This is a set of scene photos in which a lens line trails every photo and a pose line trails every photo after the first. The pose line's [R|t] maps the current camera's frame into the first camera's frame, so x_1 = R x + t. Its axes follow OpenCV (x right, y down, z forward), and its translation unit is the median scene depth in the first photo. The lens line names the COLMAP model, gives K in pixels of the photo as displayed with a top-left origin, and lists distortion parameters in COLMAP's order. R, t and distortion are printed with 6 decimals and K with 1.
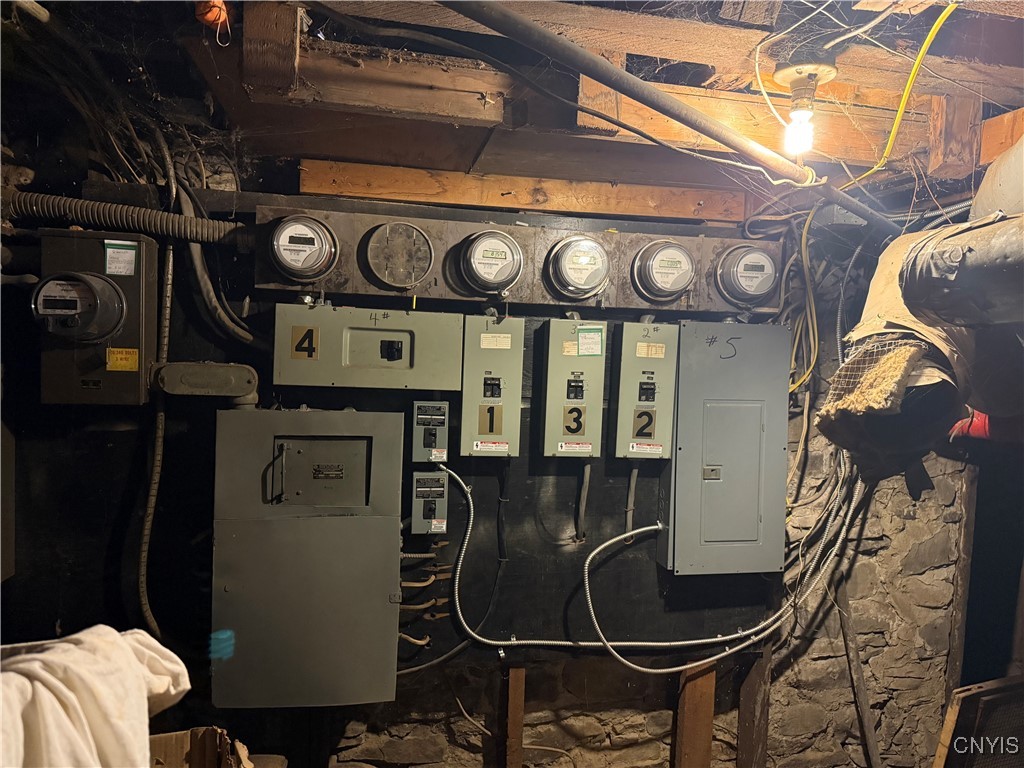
lens RADIAL K [[723.4, 0, 511.8], [0, 723.4, 391.8], [0, 0, 1]] dist [0.072593, -0.087649]
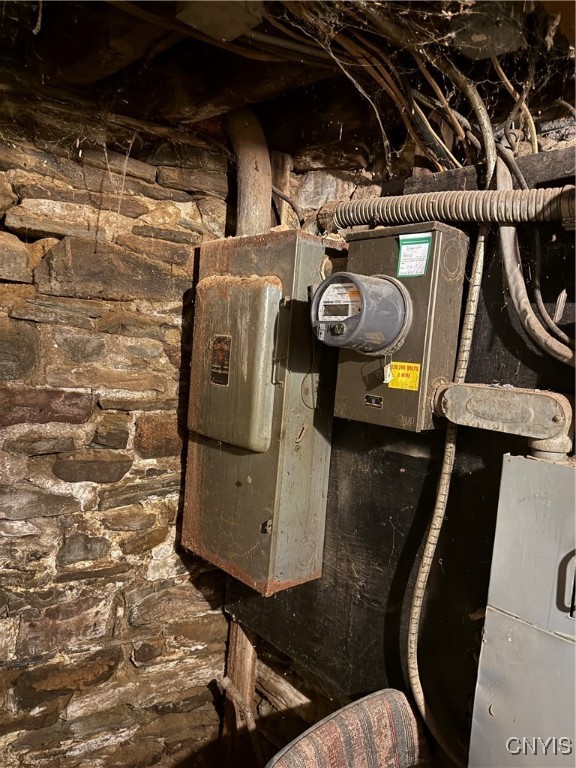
lens RADIAL K [[542.5, 0, 284.3], [0, 542.5, 381.5], [0, 0, 1]] dist [0.072593, -0.087649]
pose [[0.541515, 0.063117, -0.838319, -0.076608], [-0.099100, 0.995018, 0.010901, -0.029338], [0.834830, 0.077174, 0.545072, 0.522395]]
